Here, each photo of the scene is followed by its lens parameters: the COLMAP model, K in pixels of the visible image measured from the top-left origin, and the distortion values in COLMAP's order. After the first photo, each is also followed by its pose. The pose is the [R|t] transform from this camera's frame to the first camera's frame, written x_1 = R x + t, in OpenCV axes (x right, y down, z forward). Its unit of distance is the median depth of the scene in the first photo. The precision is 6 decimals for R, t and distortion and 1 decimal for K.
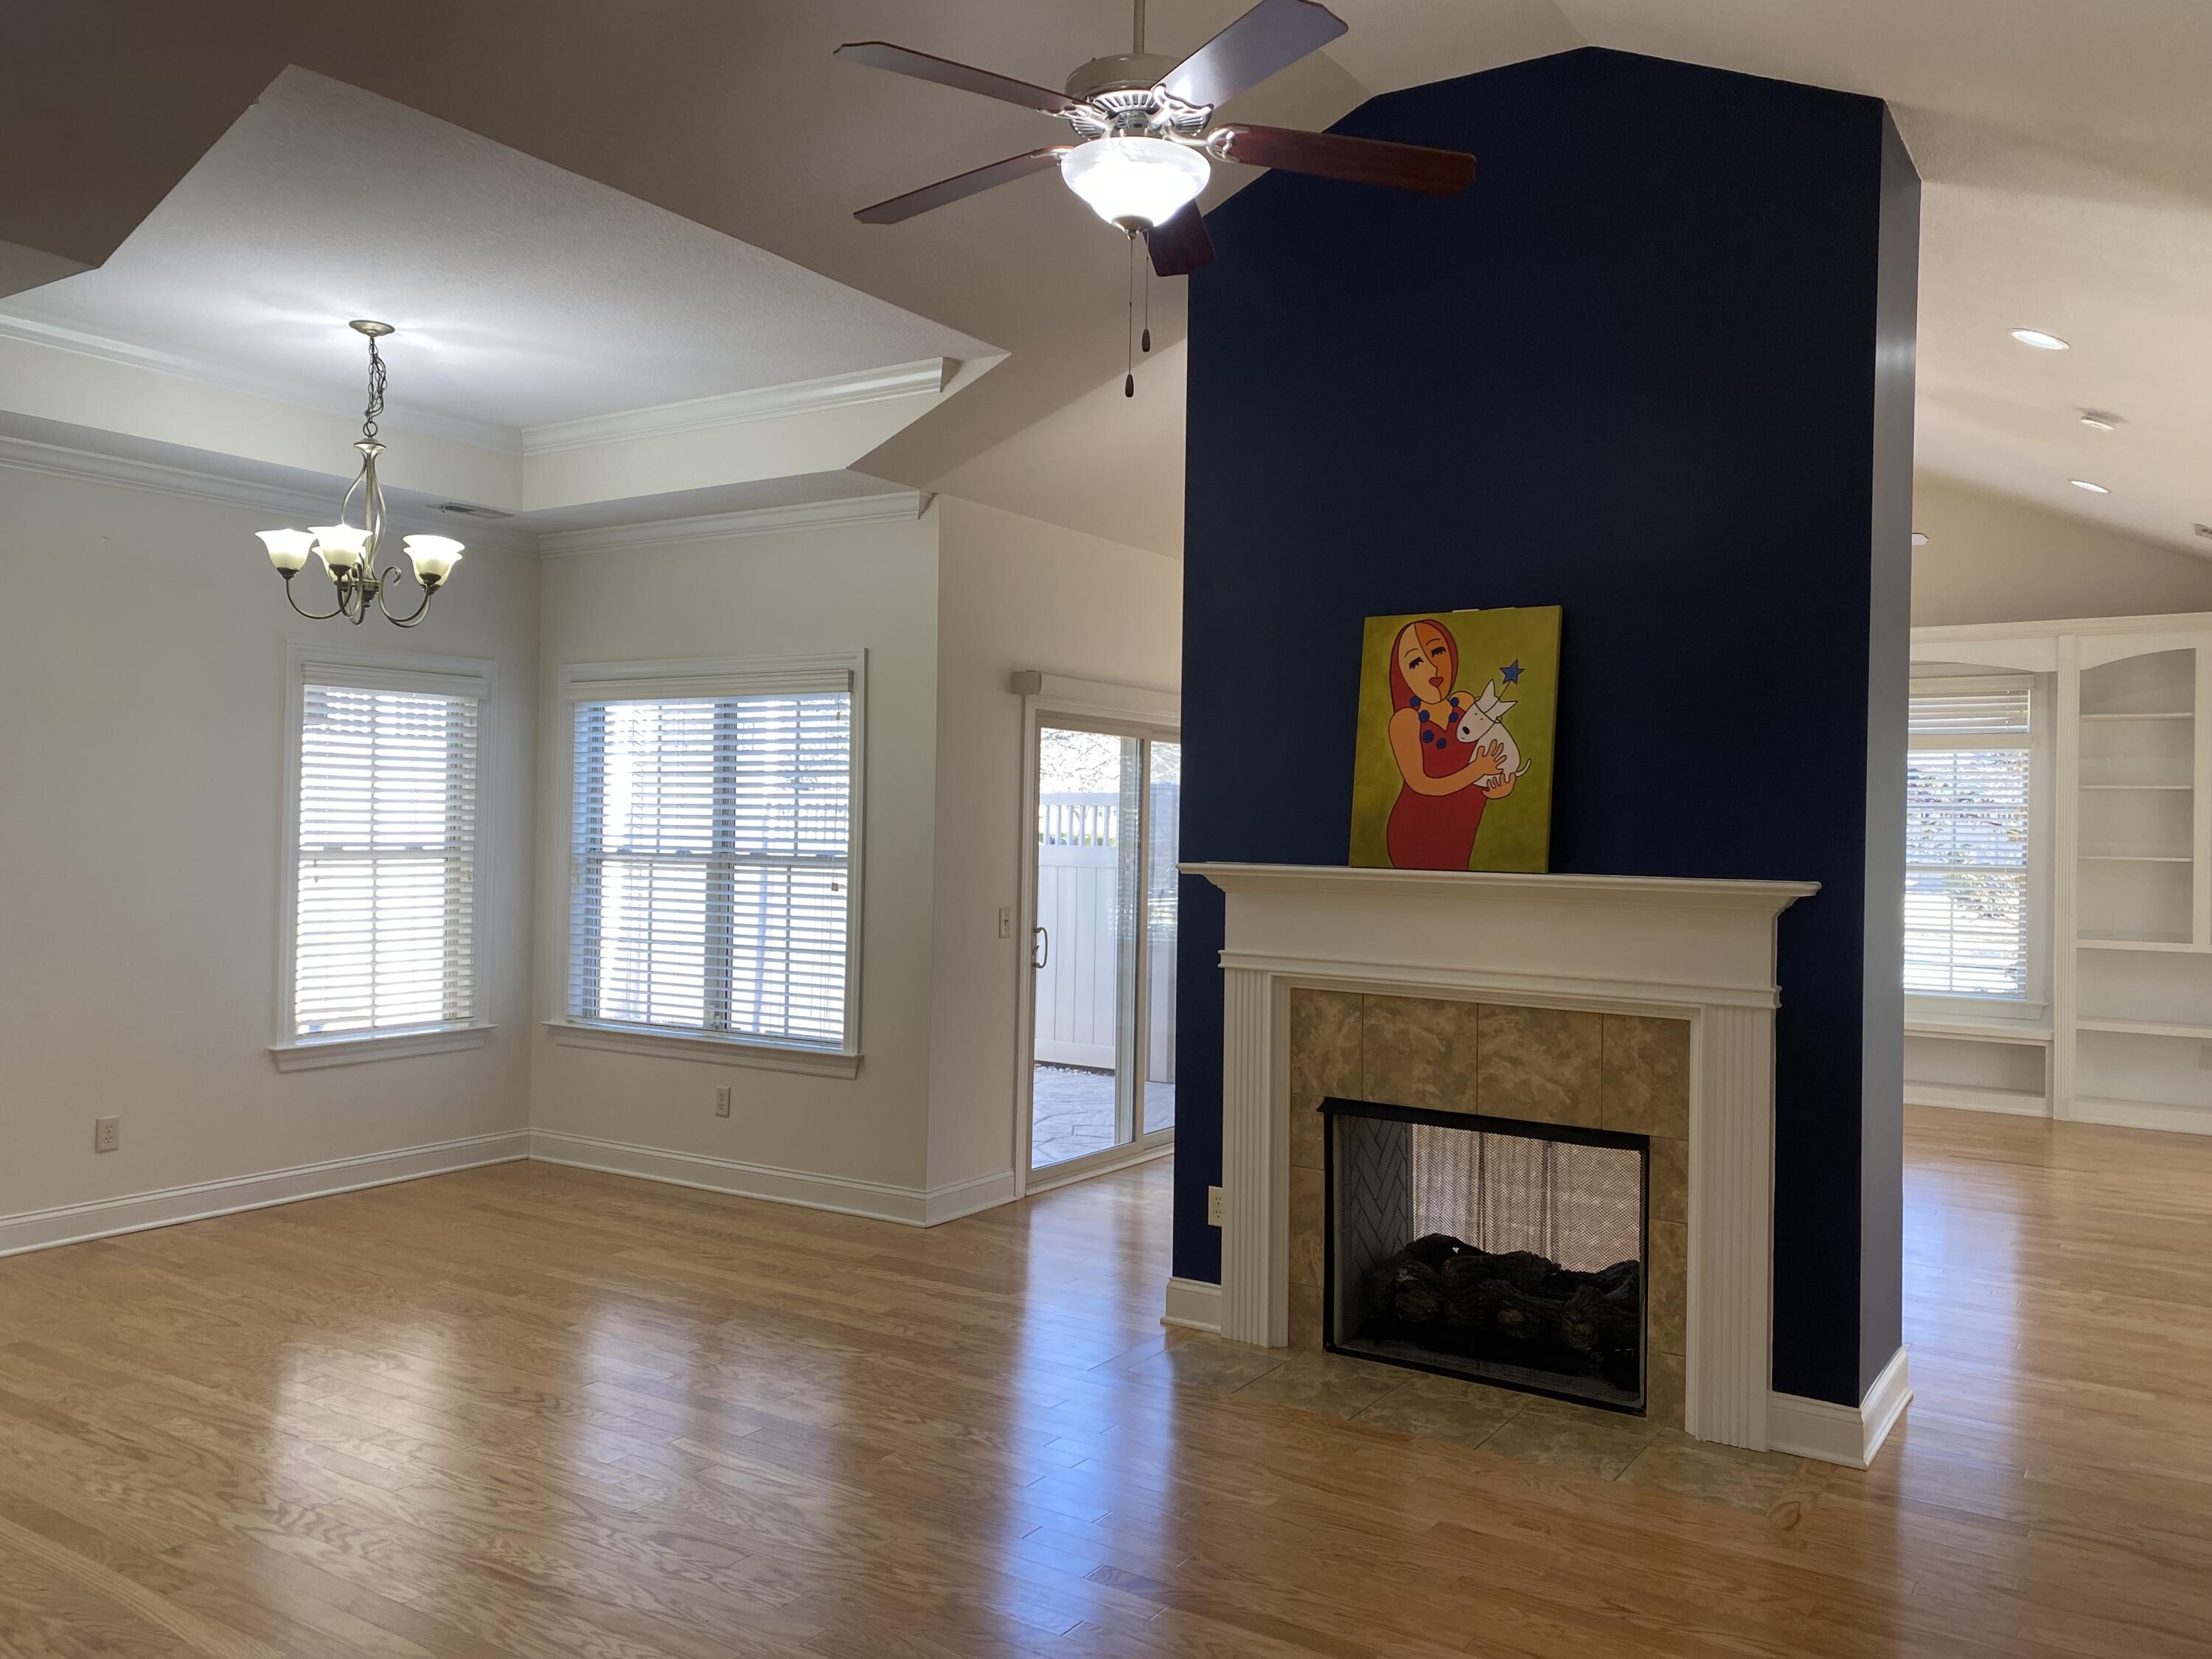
lens RADIAL K [[1695.9, 0, 1112.1], [0, 1695.9, 806.9], [0, 0, 1]] dist [0.061764, -0.053129]
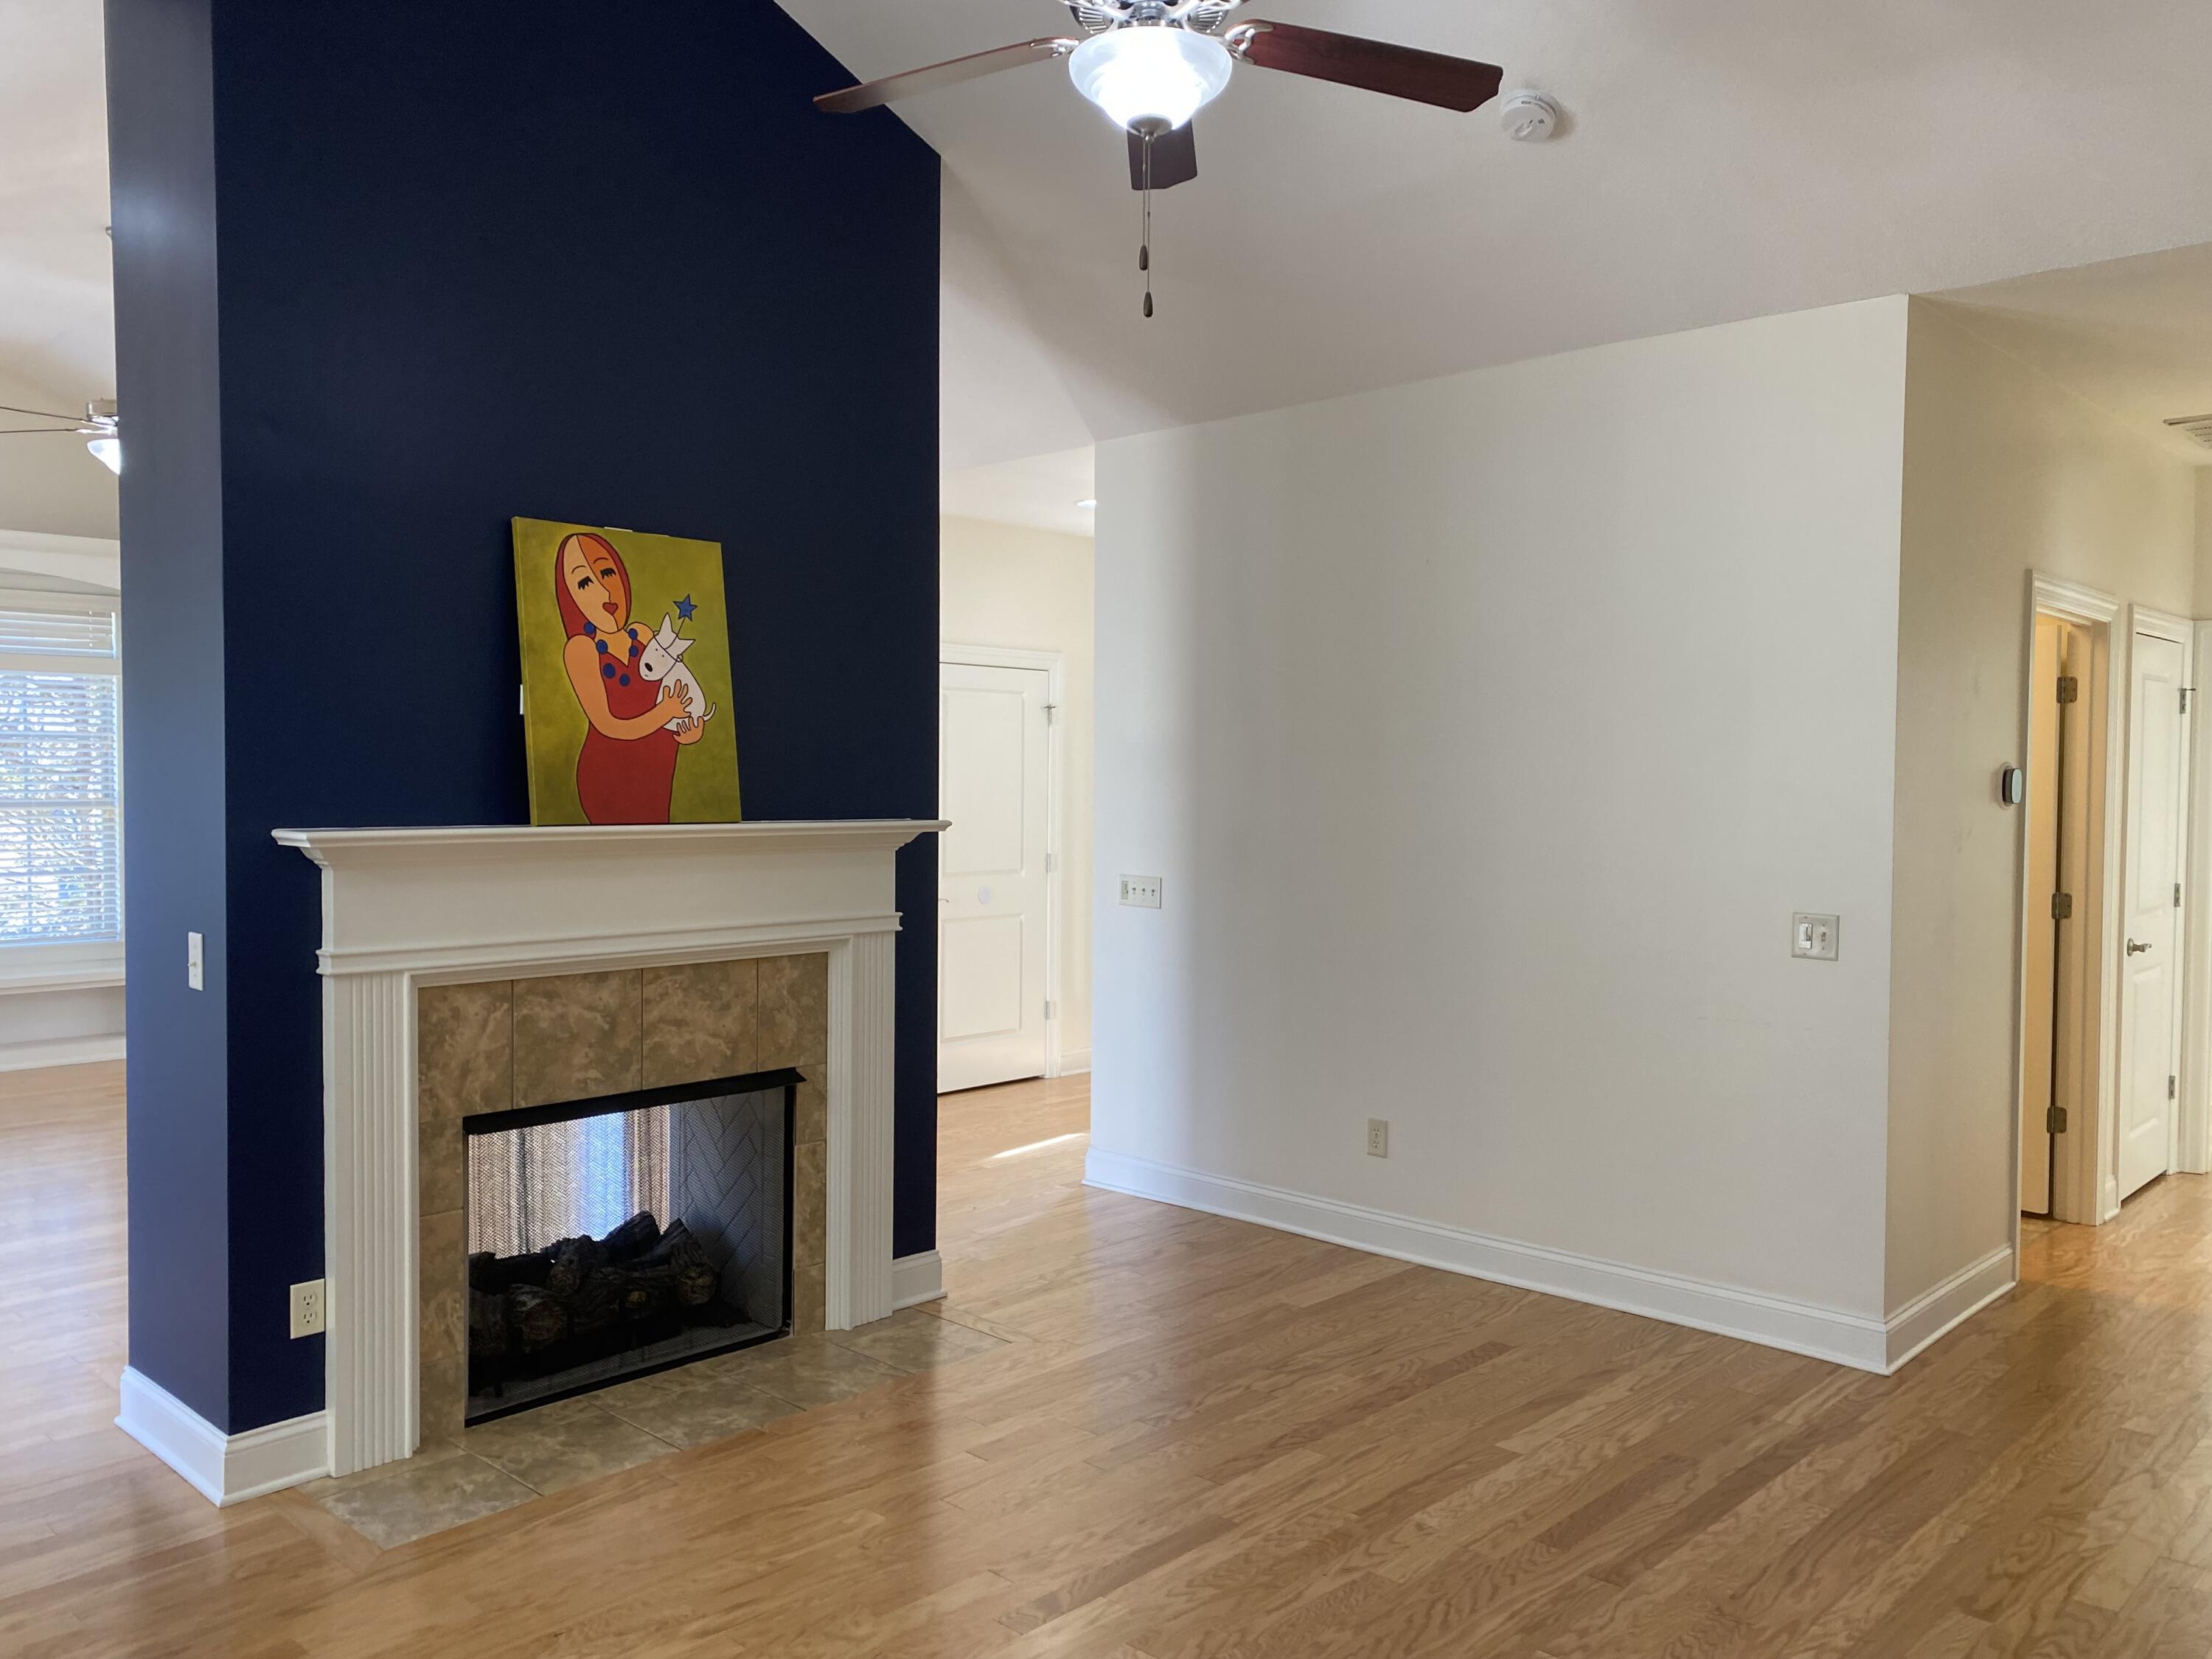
lens RADIAL K [[1695.9, 0, 1107.9], [0, 1695.9, 843.0], [0, 0, 1]] dist [0.061764, -0.053129]
pose [[0.190599, -0.058064, 0.979949, -0.628975], [-0.009615, 0.998091, 0.061009, -0.009476], [-0.981621, -0.021050, 0.189677, 0.587854]]
